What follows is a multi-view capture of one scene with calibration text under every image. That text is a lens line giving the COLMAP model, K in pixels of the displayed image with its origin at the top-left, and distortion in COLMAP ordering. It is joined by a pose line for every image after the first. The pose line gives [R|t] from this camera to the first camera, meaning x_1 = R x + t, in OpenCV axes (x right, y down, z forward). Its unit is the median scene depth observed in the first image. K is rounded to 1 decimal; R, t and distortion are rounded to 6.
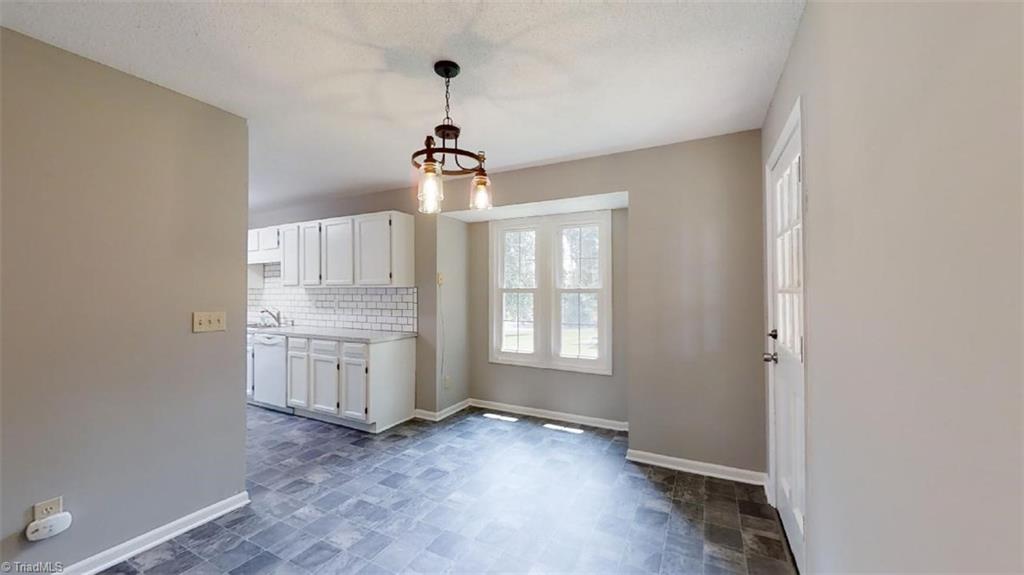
lens RADIAL K [[376.5, 0, 512.6], [0, 376.5, 289.5], [0, 0, 1]] dist [-0.000633, 0.000023]
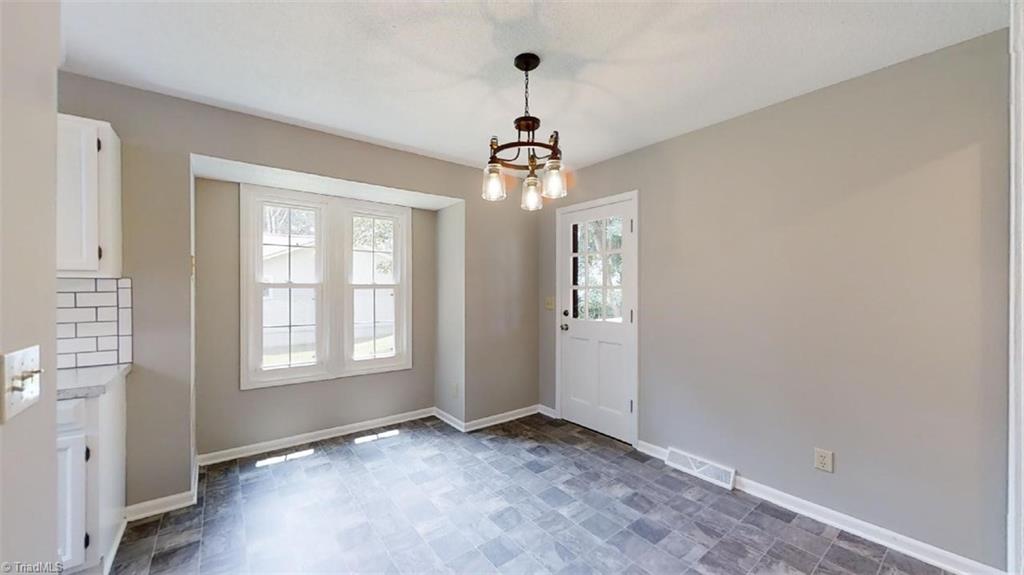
lens RADIAL K [[376.5, 0, 514.7], [0, 376.5, 288.8], [0, 0, 1]] dist [-0.000633, 0.000023]
pose [[0.425311, -0.001270, 0.905046, -0.571792], [-0.003228, 0.999991, 0.002920, 0.006439], [-0.905042, -0.004164, 0.425303, 0.315610]]
